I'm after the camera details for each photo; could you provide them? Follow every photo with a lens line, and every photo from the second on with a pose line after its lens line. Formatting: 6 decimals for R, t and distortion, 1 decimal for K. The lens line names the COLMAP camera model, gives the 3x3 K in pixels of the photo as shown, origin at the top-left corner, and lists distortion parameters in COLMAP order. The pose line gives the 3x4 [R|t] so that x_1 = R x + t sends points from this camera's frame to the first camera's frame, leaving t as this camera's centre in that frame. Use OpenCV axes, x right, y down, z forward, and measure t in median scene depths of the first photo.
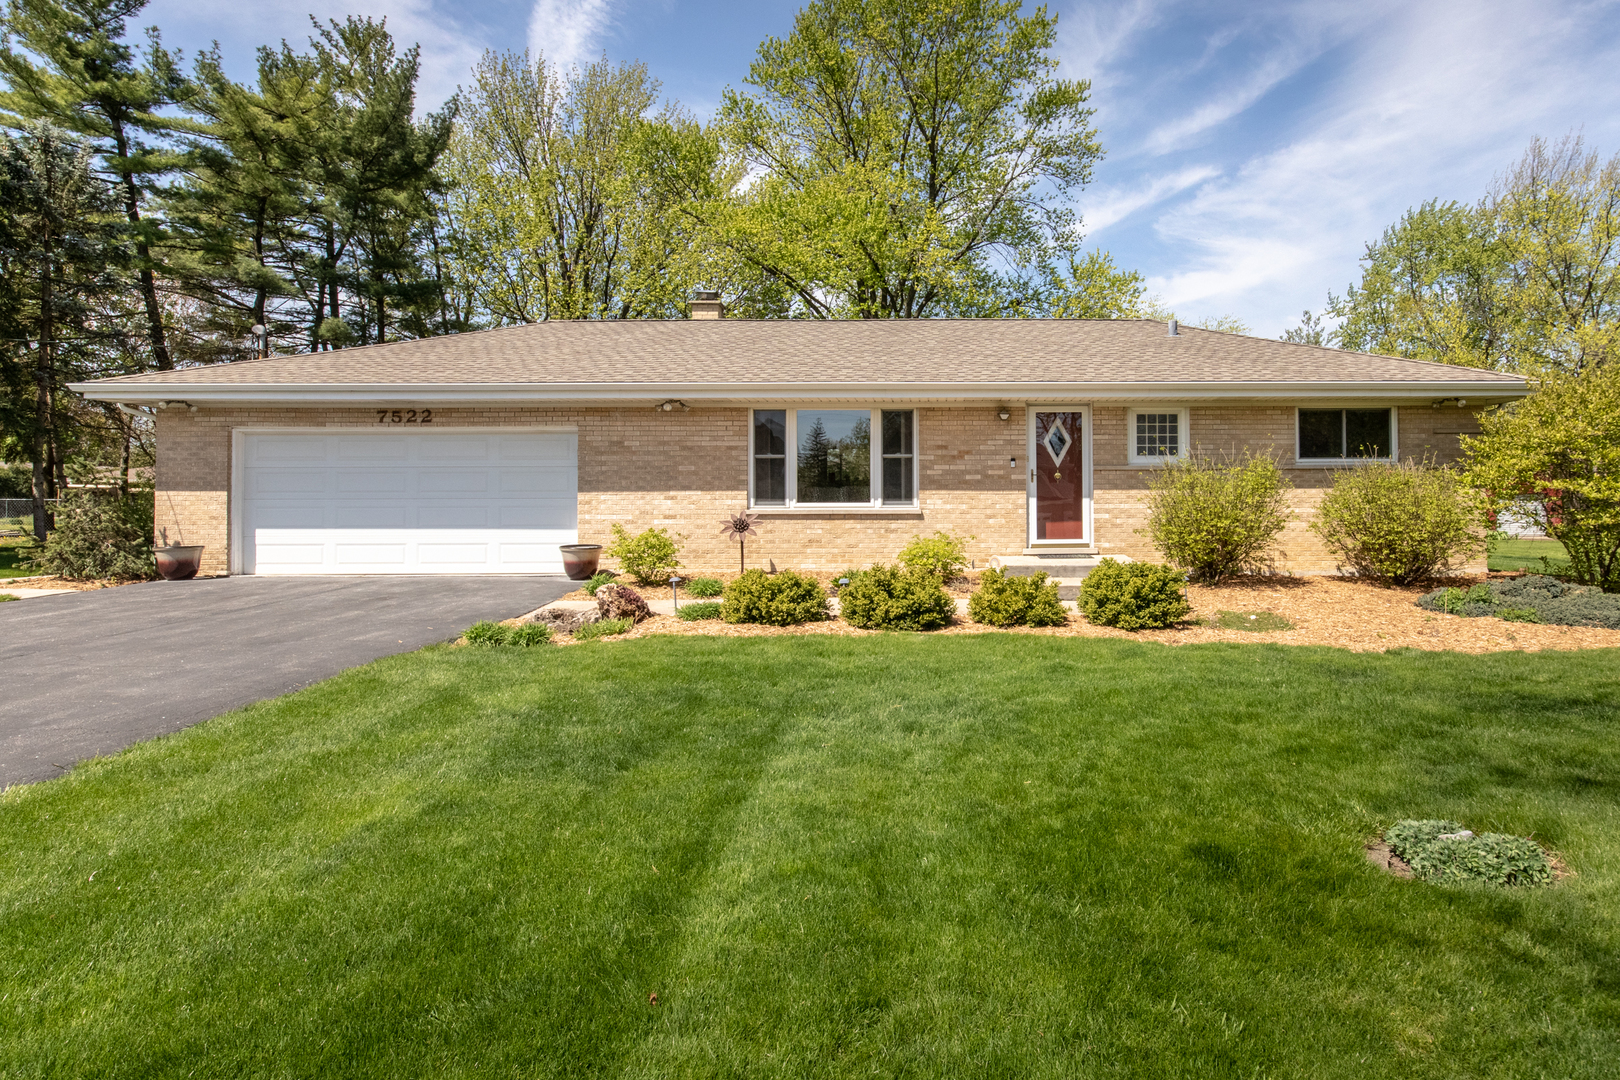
lens RADIAL K [[959.1, 0, 813.1], [0, 959.1, 524.2], [0, 0, 1]] dist [-0.011953, -0.002611]
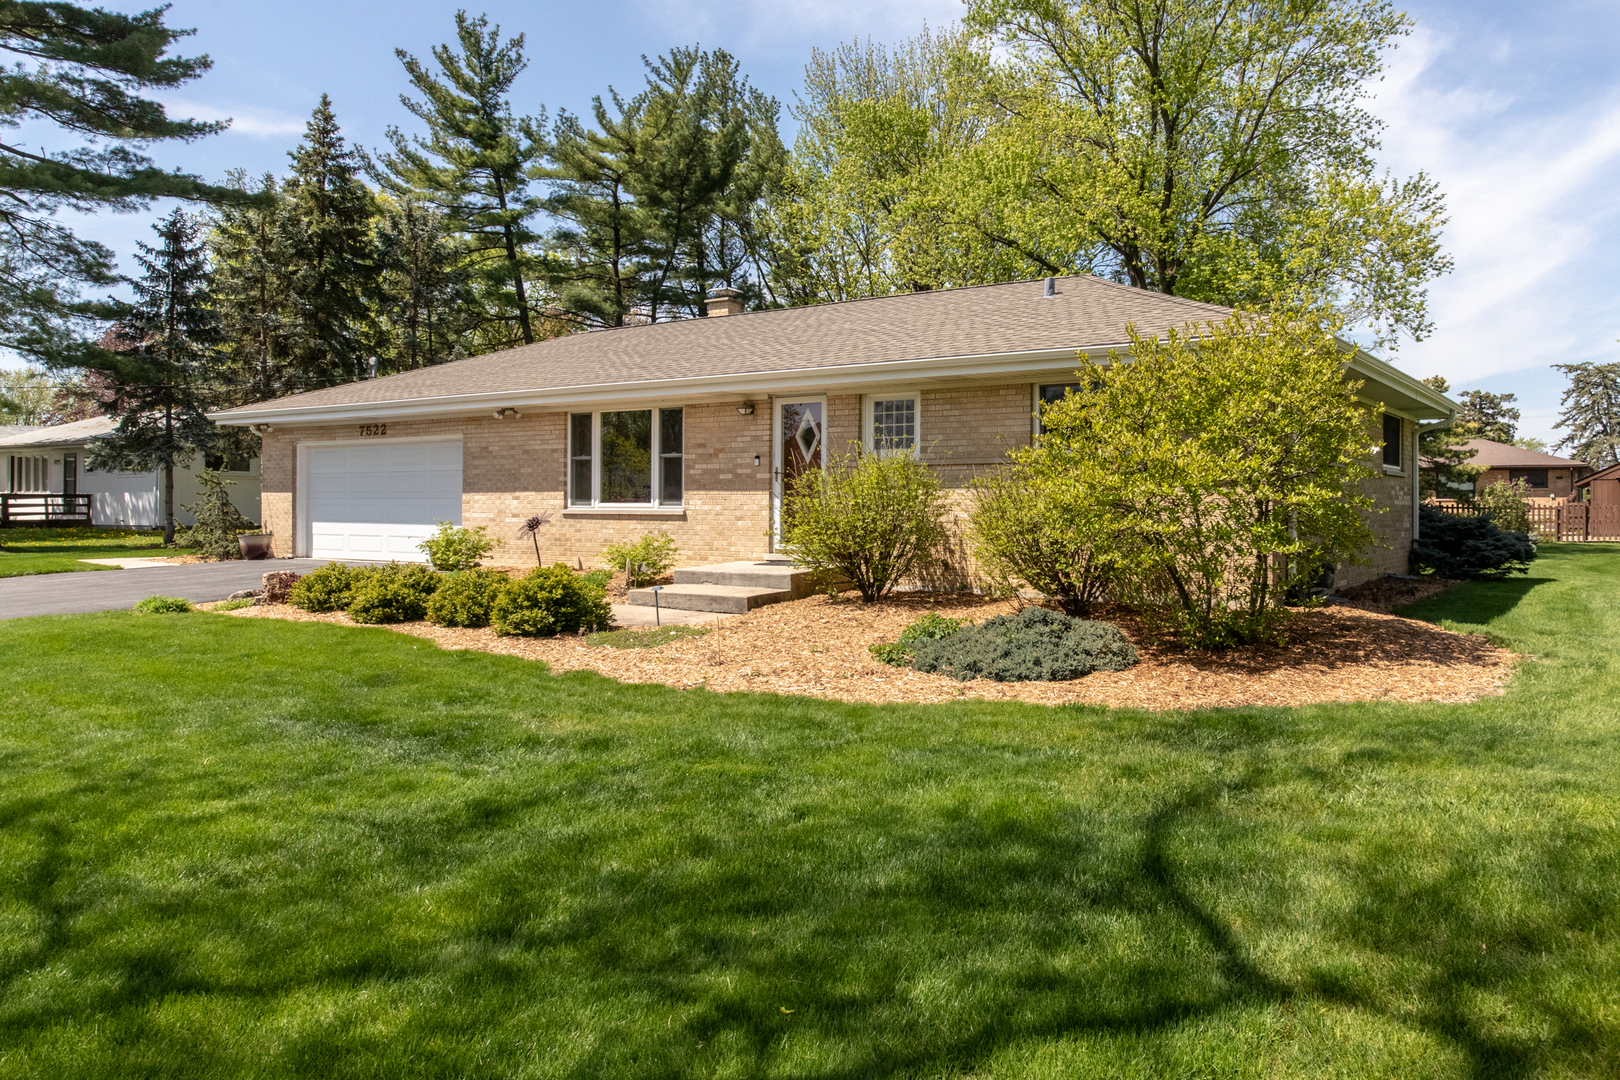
lens RADIAL K [[1078.5, 0, 927.4], [0, 1078.5, 521.4], [0, 0, 1]] dist [0.000673, 0.000221]
pose [[0.860156, 0.011958, -0.509890, 0.876900], [-0.008155, 0.999920, 0.009693, -0.016636], [0.509965, -0.004180, 0.860185, 0.185224]]
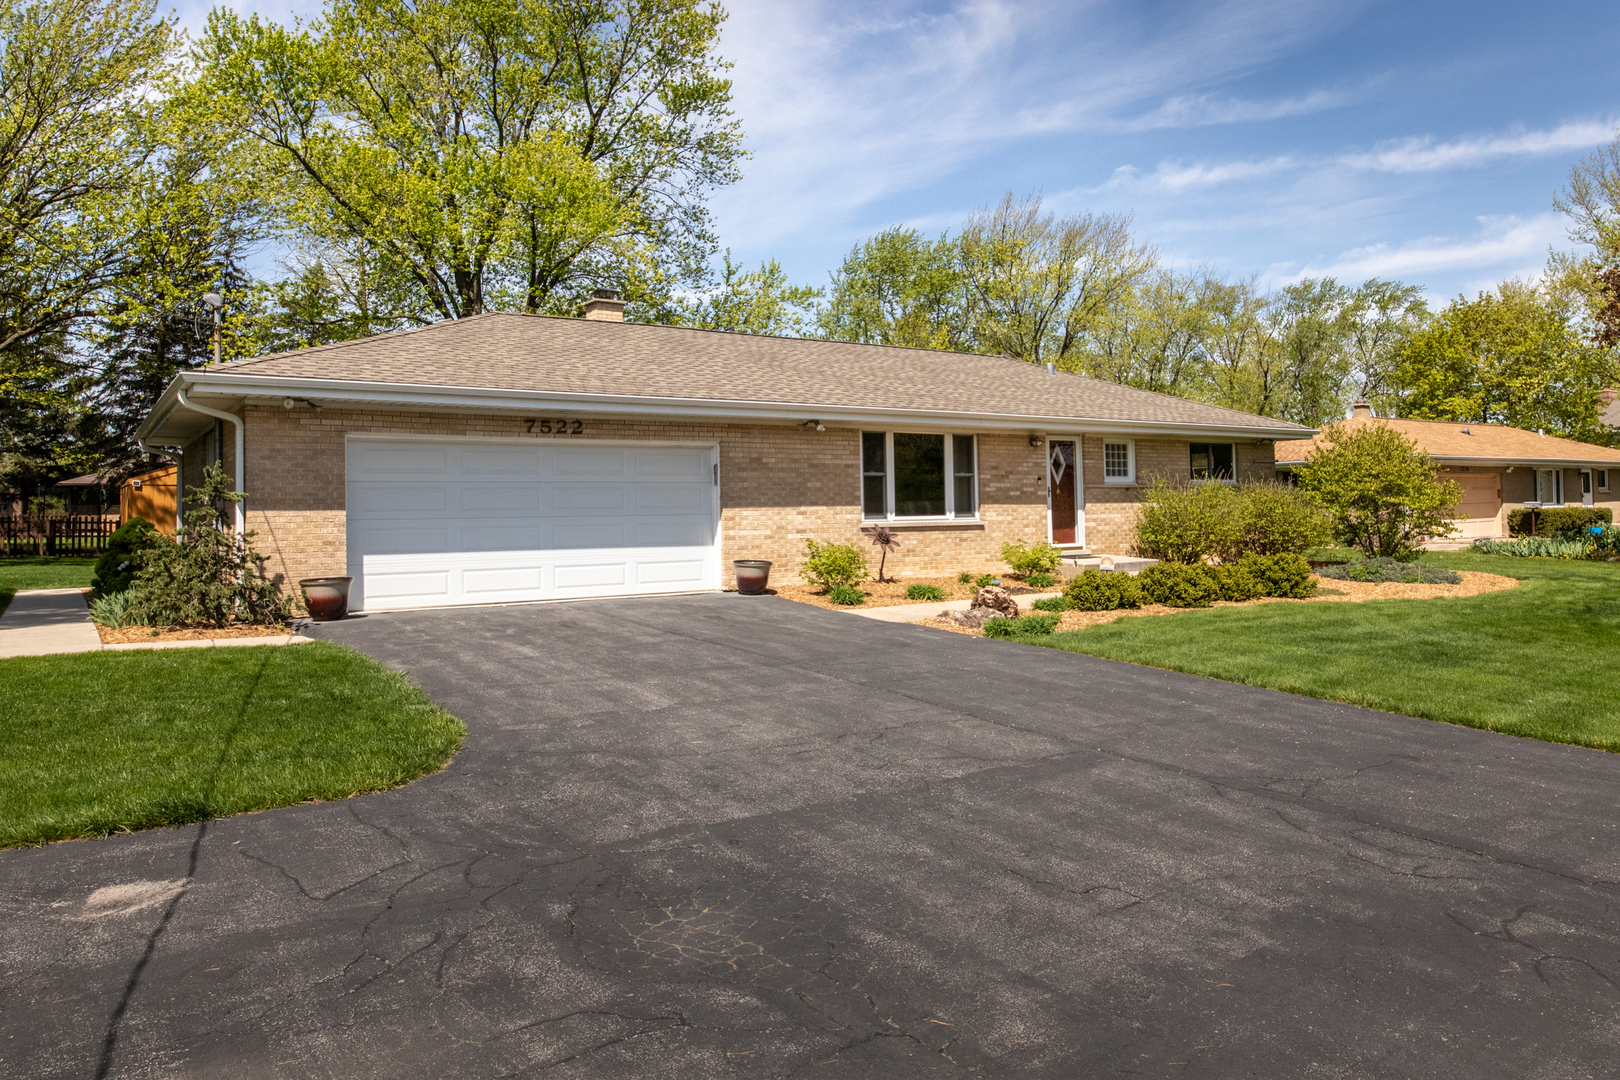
lens RADIAL K [[1145.8, 0, 825.9], [0, 1145.8, 541.1], [0, 0, 1]] dist [-0.023460, -0.002943]
pose [[0.822314, -0.024102, 0.568524, -0.836756], [0.022055, 0.999702, 0.010480, -0.009517], [-0.568607, 0.003921, 0.822600, -0.041514]]
